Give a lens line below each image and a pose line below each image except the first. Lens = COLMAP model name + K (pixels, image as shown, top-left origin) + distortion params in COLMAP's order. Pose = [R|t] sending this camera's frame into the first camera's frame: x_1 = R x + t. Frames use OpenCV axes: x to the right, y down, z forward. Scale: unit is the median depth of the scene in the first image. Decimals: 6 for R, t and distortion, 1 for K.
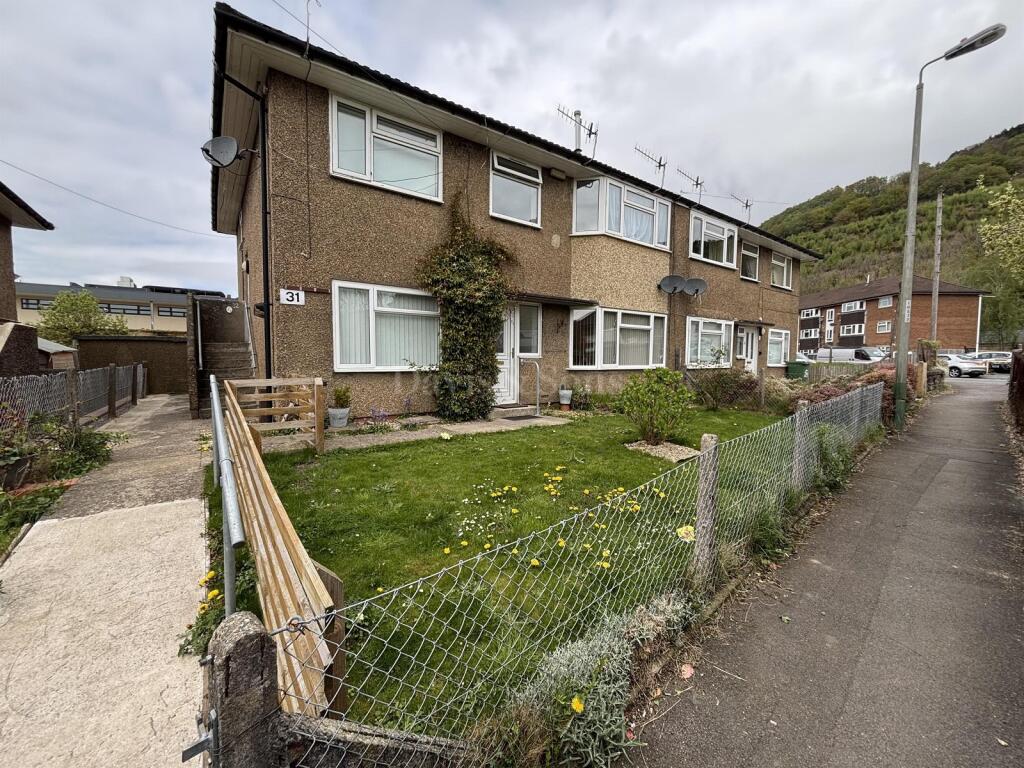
lens RADIAL K [[414.1, 0, 510.4], [0, 414.1, 380.7], [0, 0, 1]] dist [-0.004058, 0.000977]
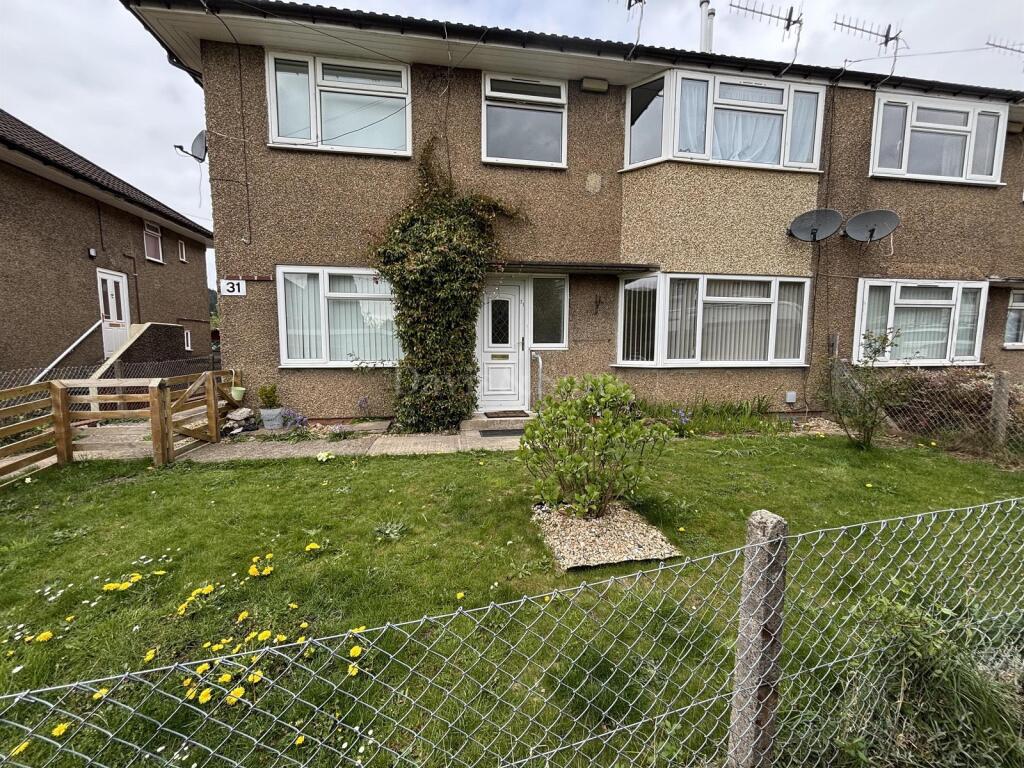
lens RADIAL K [[414.1, 0, 511.5], [0, 414.1, 380.9], [0, 0, 1]] dist [-0.004058, 0.000977]
pose [[0.891326, 0.035856, -0.451943, 0.316556], [-0.020107, 0.999013, 0.039603, -0.027377], [0.452917, -0.026212, 0.891167, 0.302354]]
